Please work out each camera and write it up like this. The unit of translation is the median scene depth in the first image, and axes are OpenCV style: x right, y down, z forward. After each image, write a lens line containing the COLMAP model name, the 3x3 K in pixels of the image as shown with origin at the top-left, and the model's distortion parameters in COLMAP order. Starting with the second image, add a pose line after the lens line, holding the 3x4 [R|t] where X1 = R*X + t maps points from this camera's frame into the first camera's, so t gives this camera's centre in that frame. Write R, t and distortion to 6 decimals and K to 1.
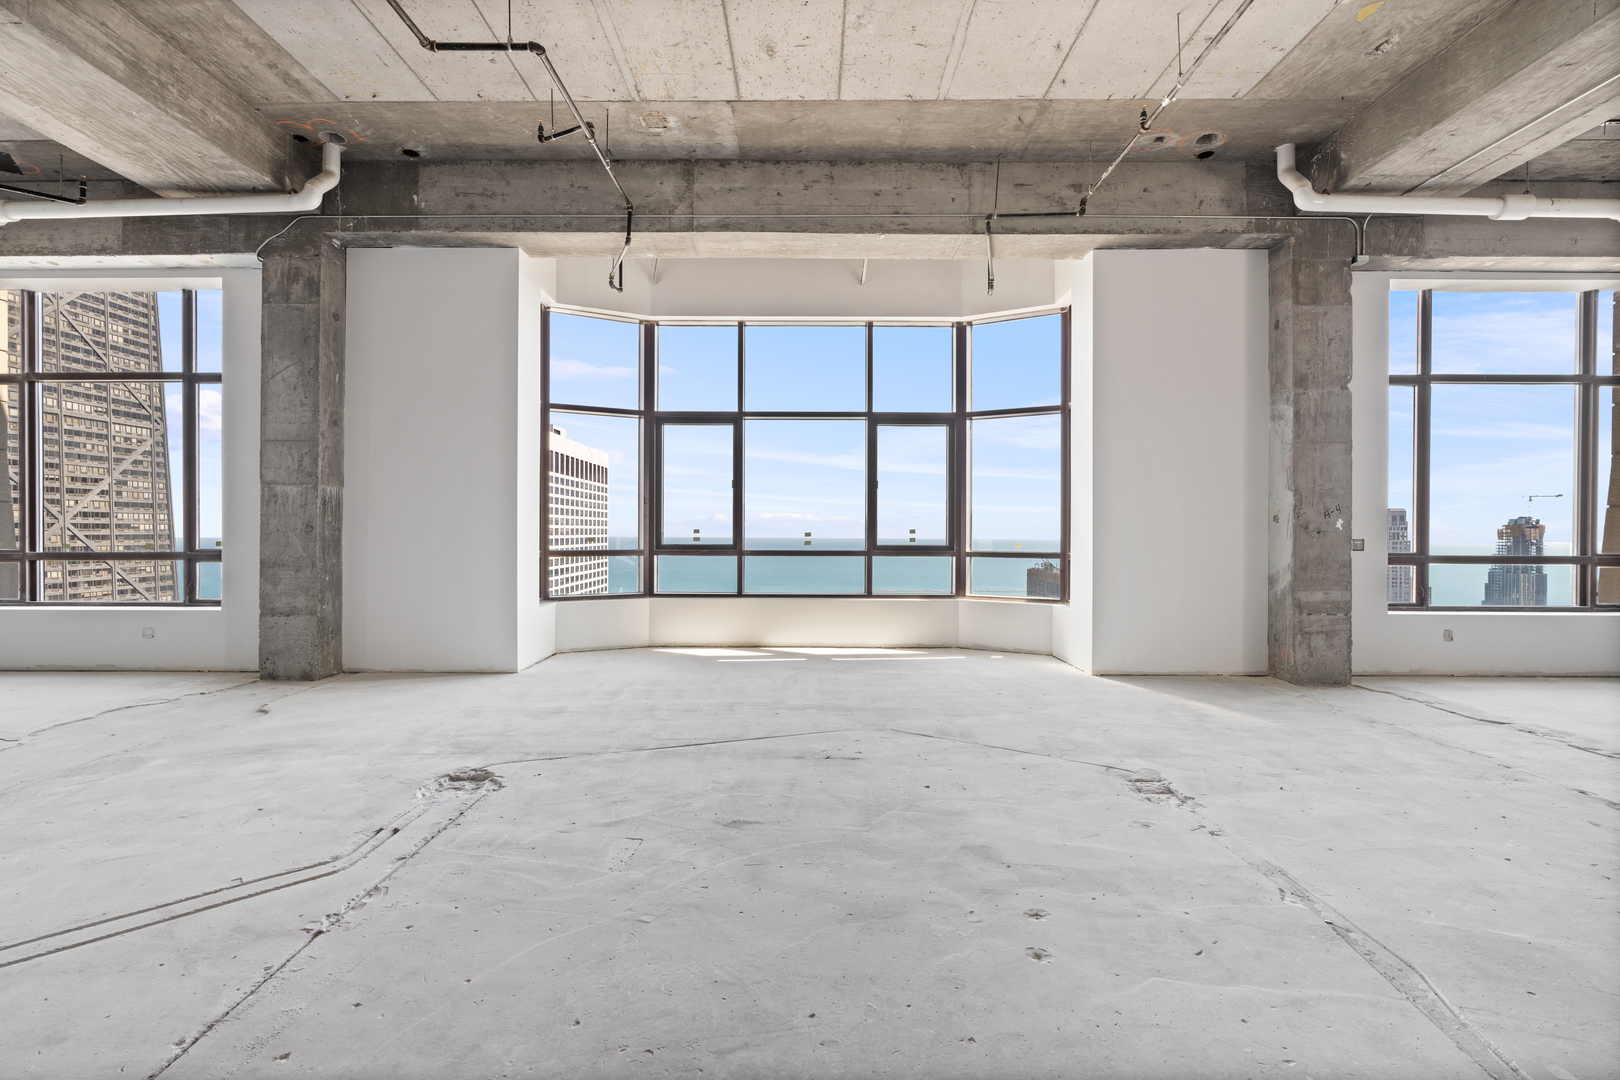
lens RADIAL K [[733.4, 0, 798.5], [0, 733.4, 533.3], [0, 0, 1]] dist [-0.012062, 0.003756]
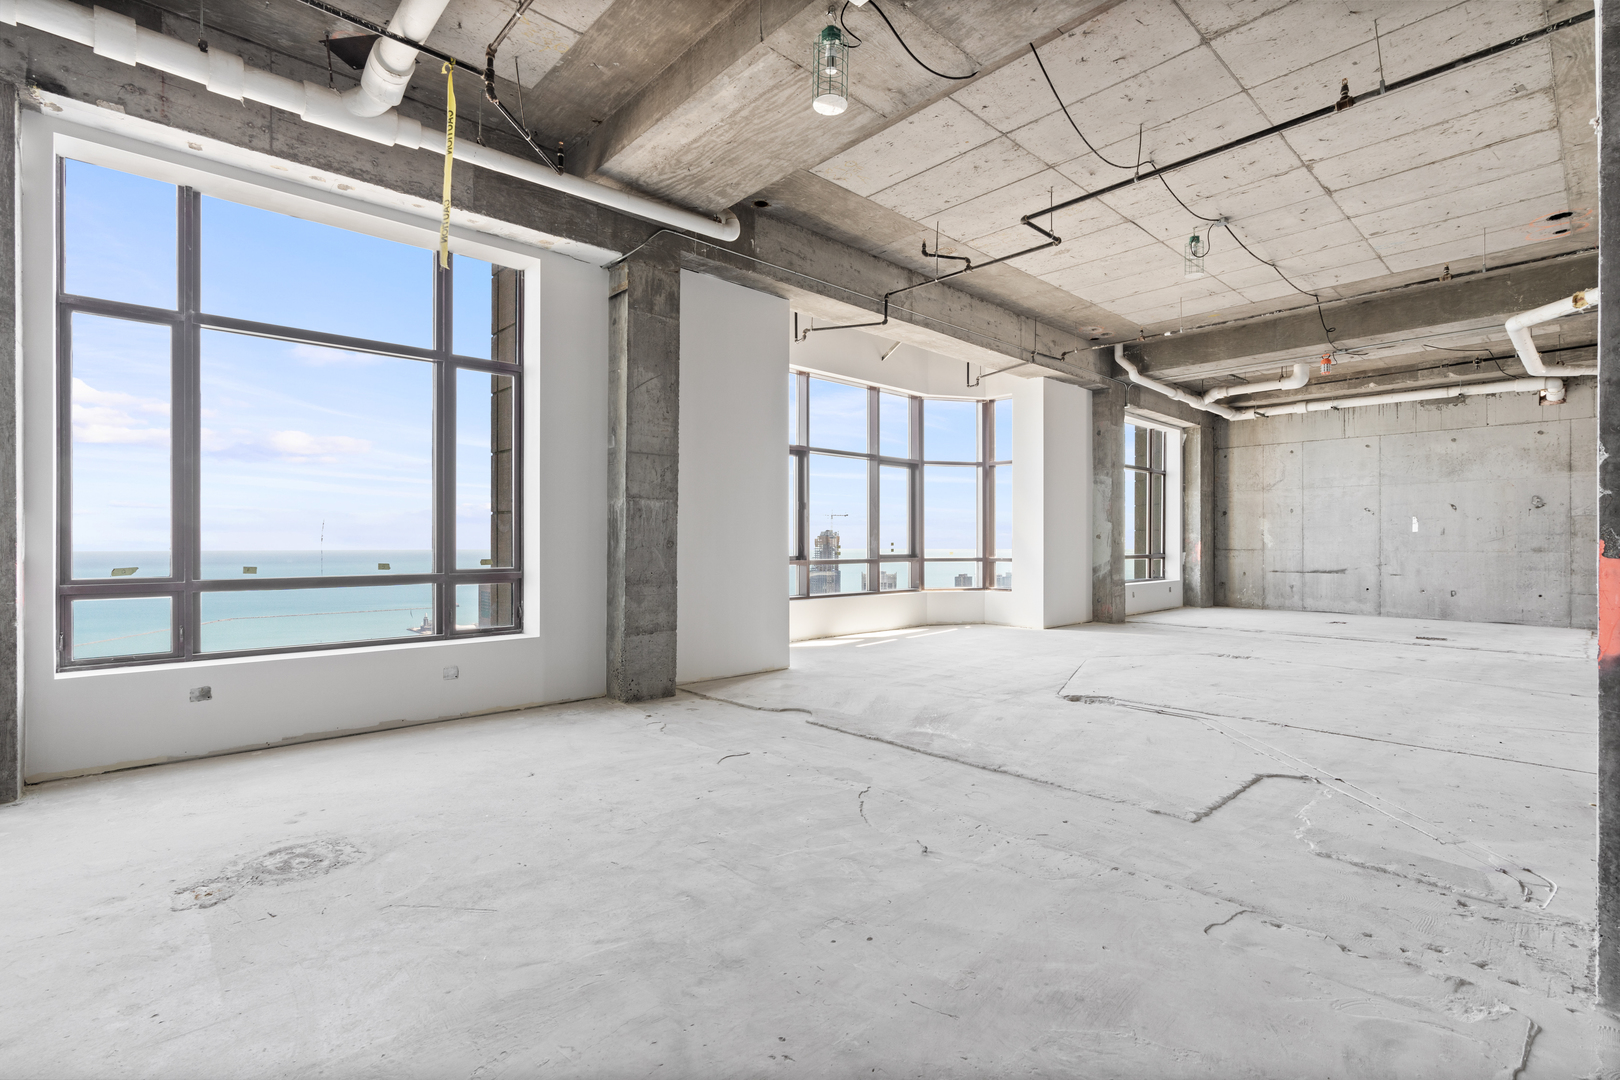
lens RADIAL K [[733.4, 0, 809.1], [0, 733.4, 543.2], [0, 0, 1]] dist [-0.012062, 0.003756]
pose [[0.732196, -0.003016, 0.681087, -1.213206], [0.003746, 0.999993, 0.000402, -0.007116], [-0.681083, 0.002257, 0.732202, 0.137210]]
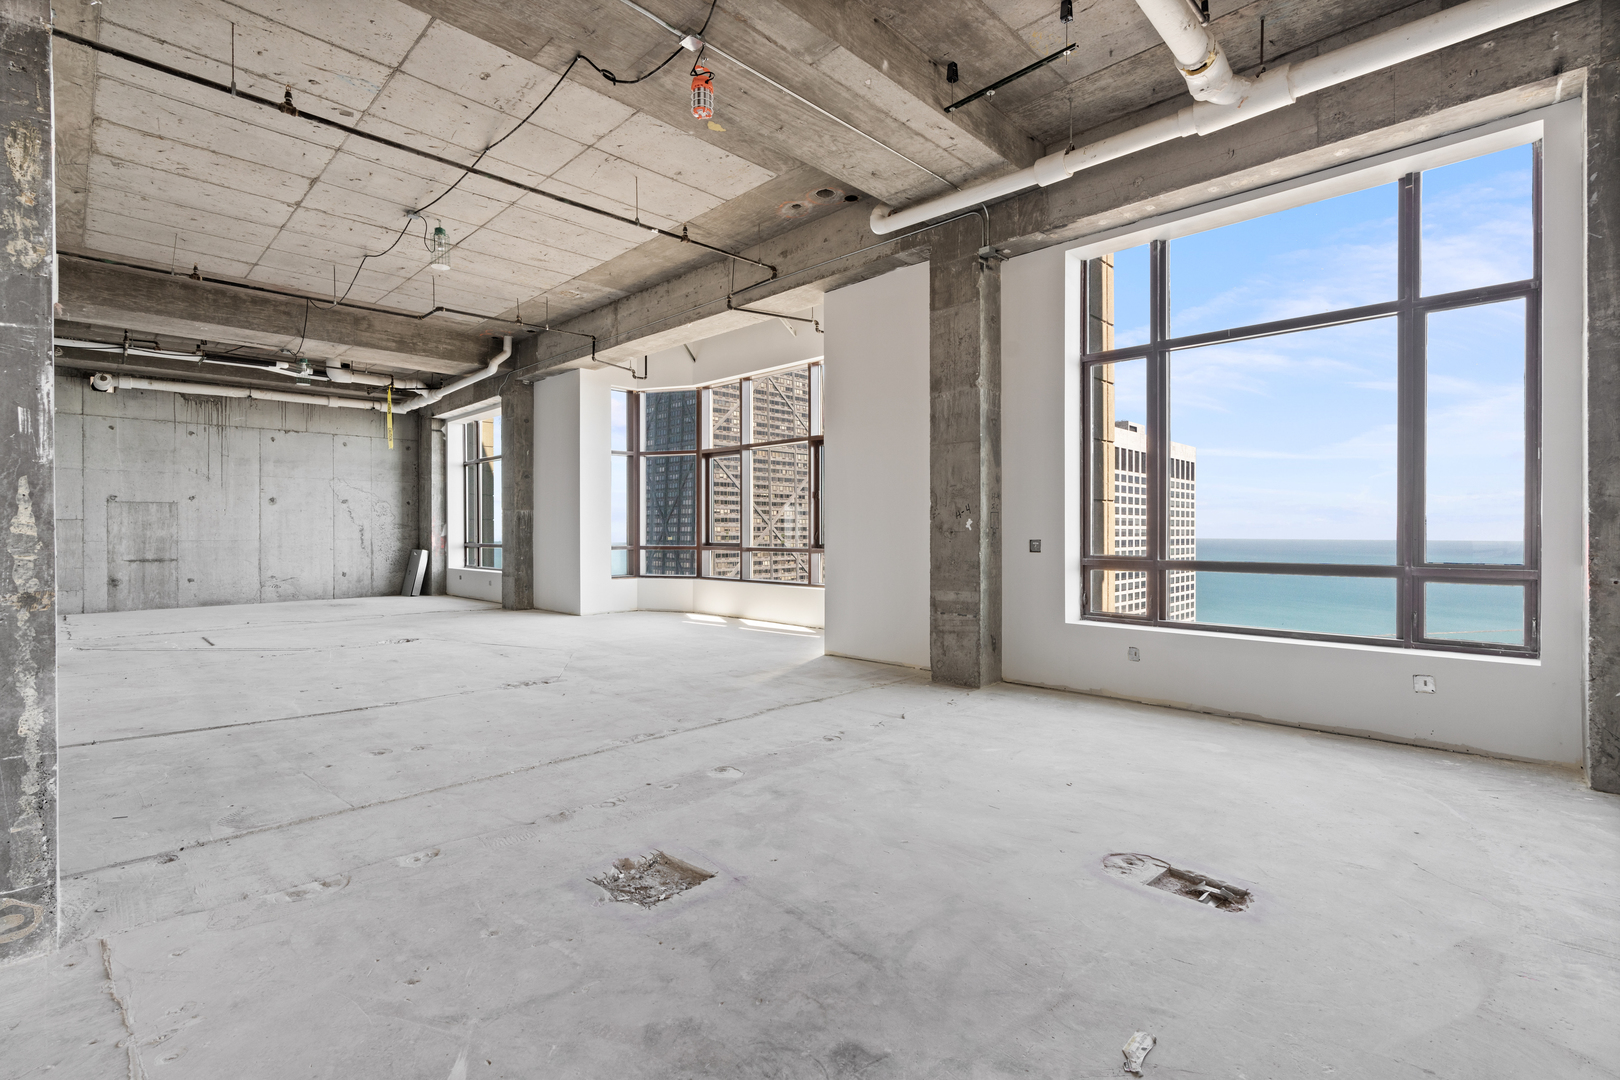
lens RADIAL K [[733.4, 0, 793.0], [0, 733.4, 537.8], [0, 0, 1]] dist [-0.012062, 0.003756]
pose [[0.716607, 0.001781, -0.697475, 1.248405], [0.002458, 0.999984, 0.005079, 0.000116], [0.697473, -0.005354, 0.716591, 0.119962]]
